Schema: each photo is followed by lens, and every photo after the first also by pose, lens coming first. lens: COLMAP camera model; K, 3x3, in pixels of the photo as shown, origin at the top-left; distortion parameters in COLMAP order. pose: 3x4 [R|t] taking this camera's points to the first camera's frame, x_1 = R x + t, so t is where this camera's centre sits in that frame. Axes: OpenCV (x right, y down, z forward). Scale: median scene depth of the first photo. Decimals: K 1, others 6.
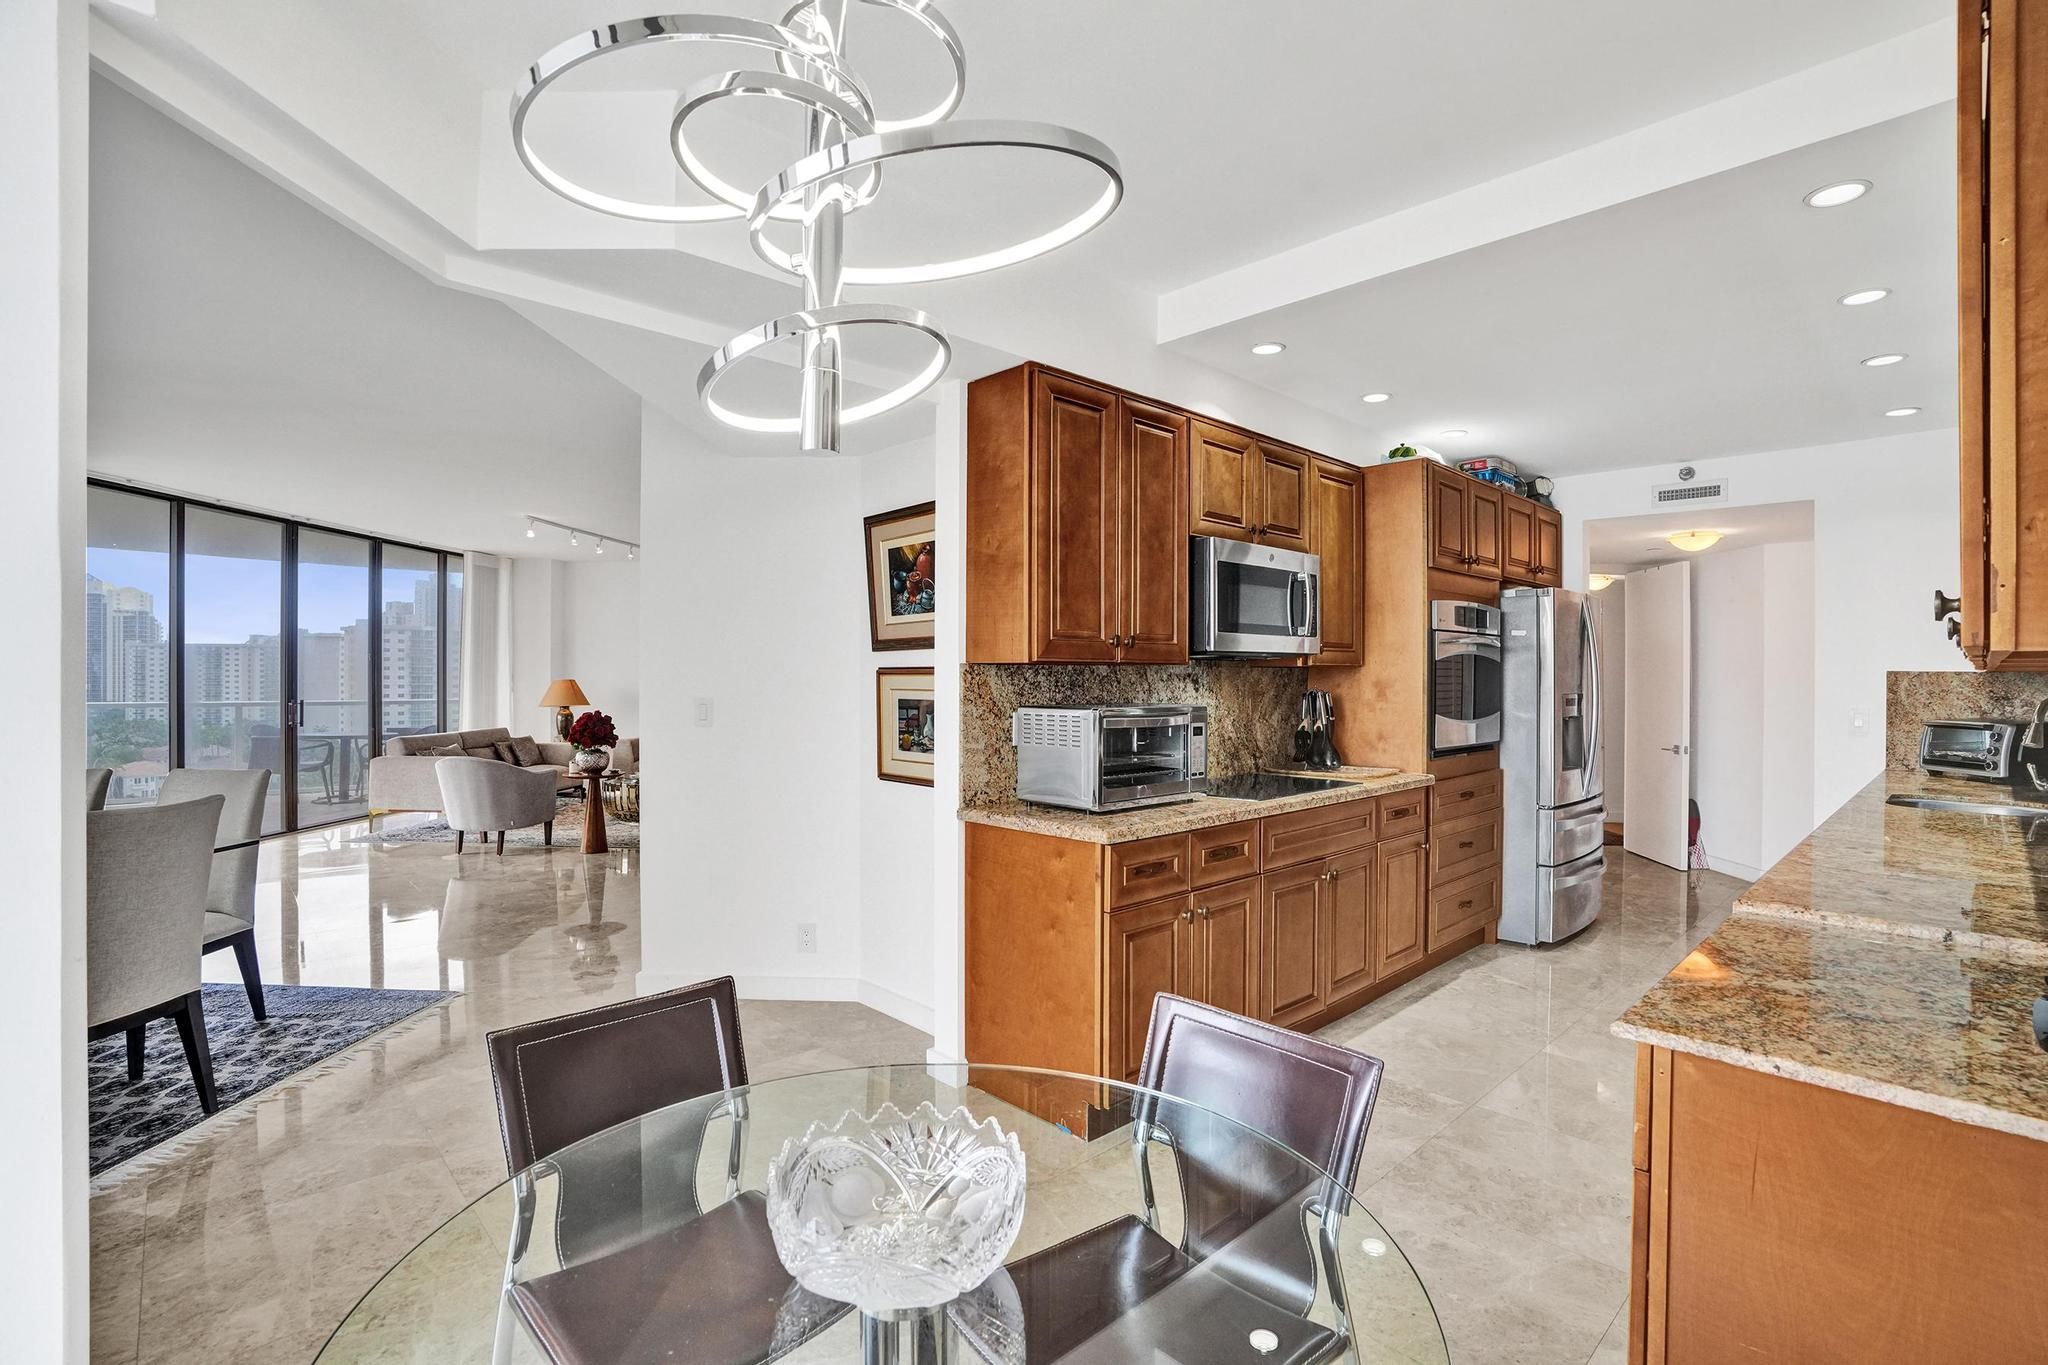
lens RADIAL K [[948.7, 0, 1036.2], [0, 948.7, 676.4], [0, 0, 1]] dist [-0.067938, 0.026667]
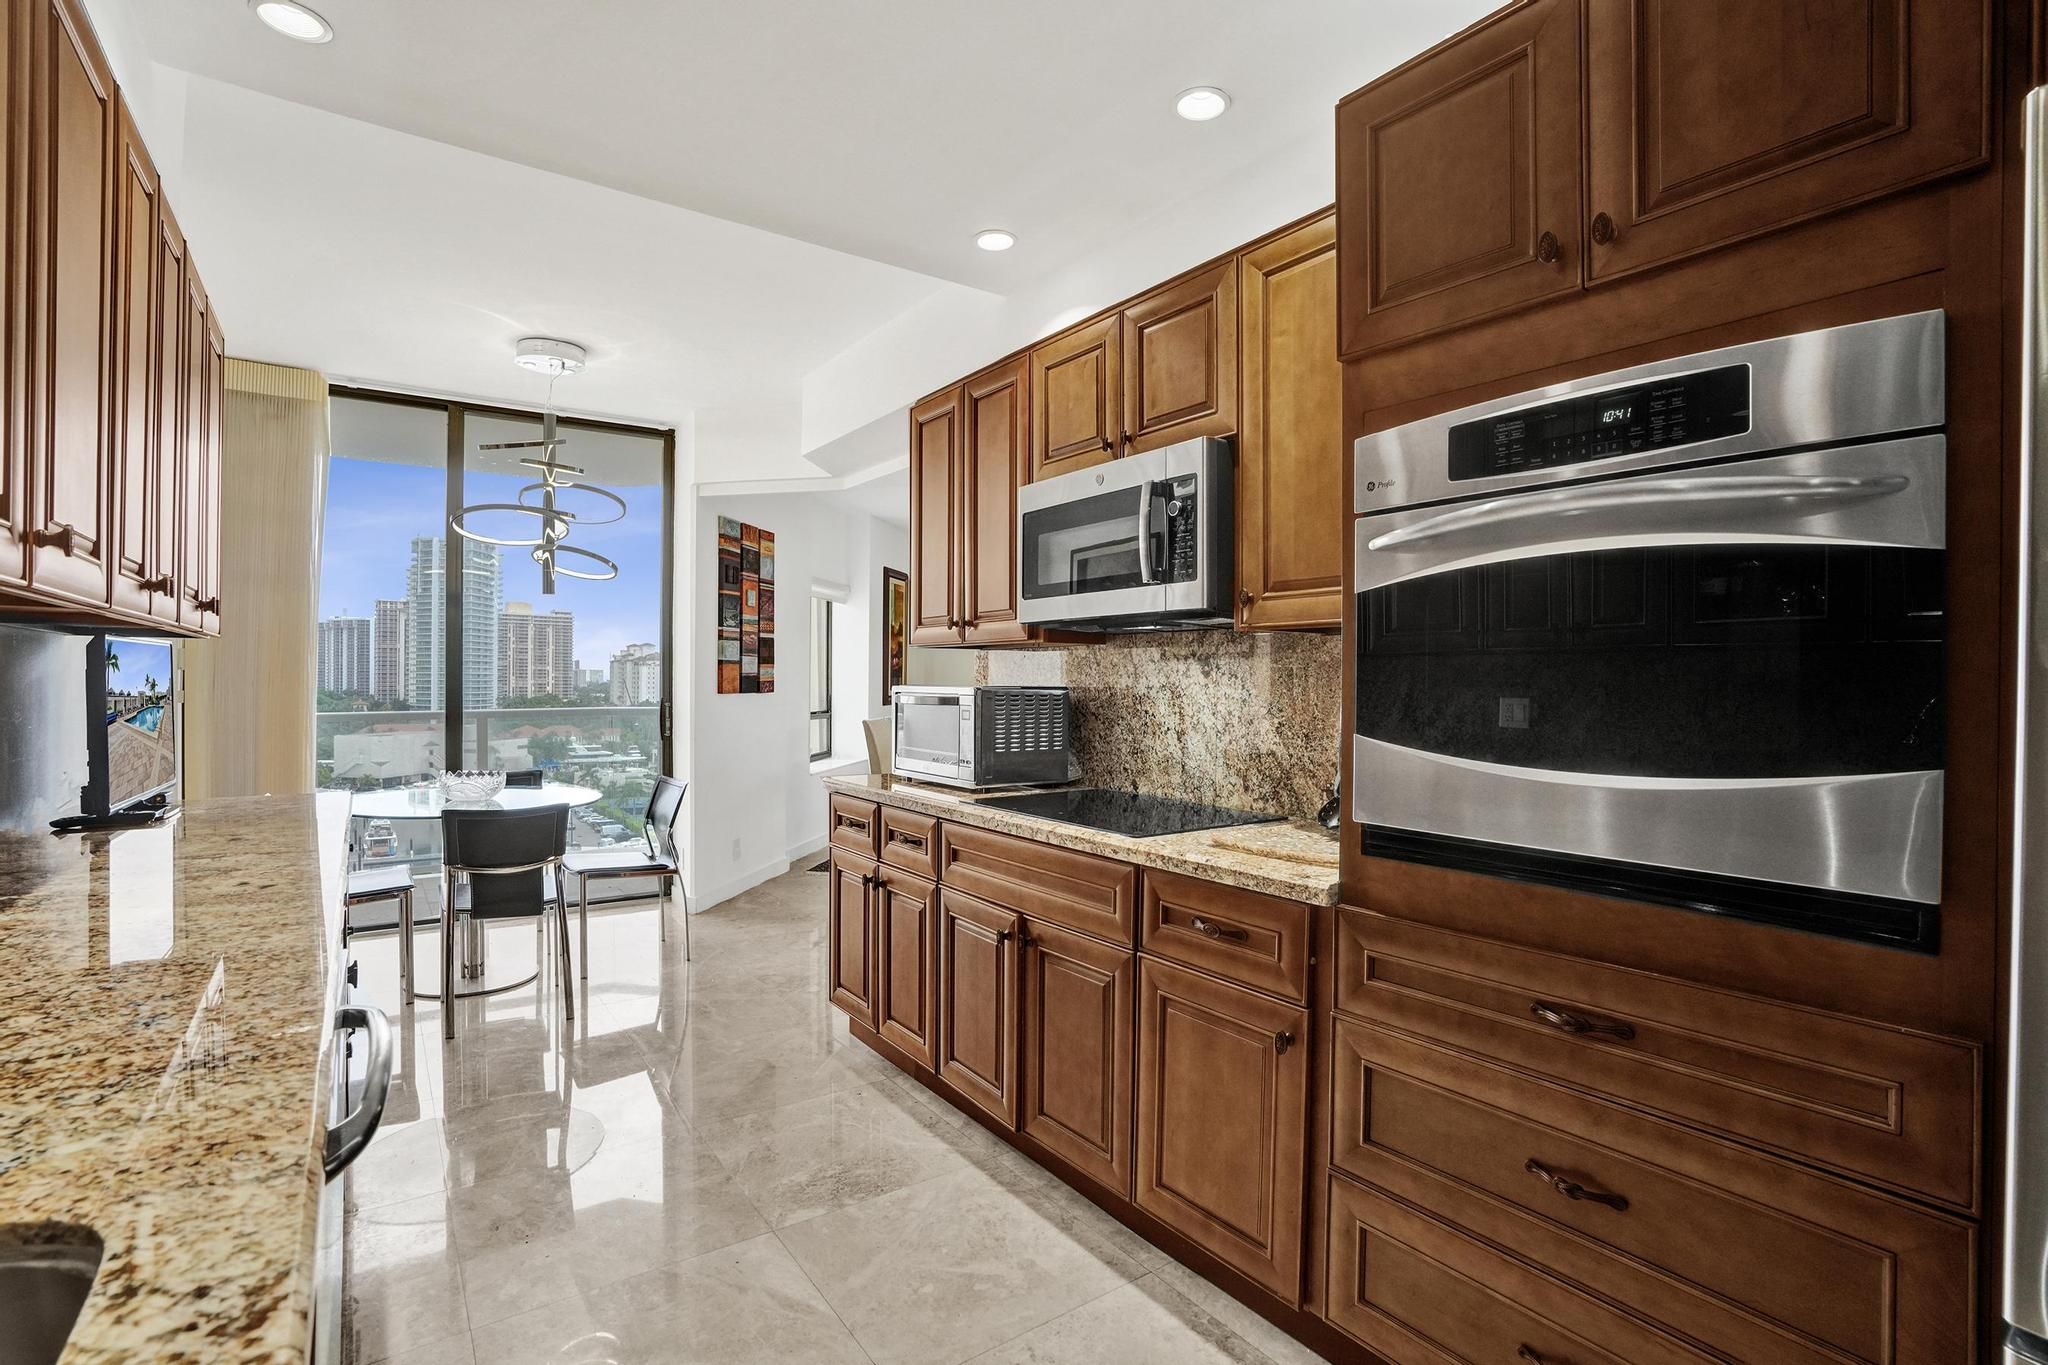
lens RADIAL K [[948.7, 0, 1036.2], [0, 948.7, 676.4], [0, 0, 1]] dist [-0.067938, 0.026667]
pose [[-0.135252, -0.003286, -0.990806, 0.944806], [-0.001135, 0.999994, -0.003162, 0.020187], [0.990811, 0.000697, -0.135255, 1.052145]]
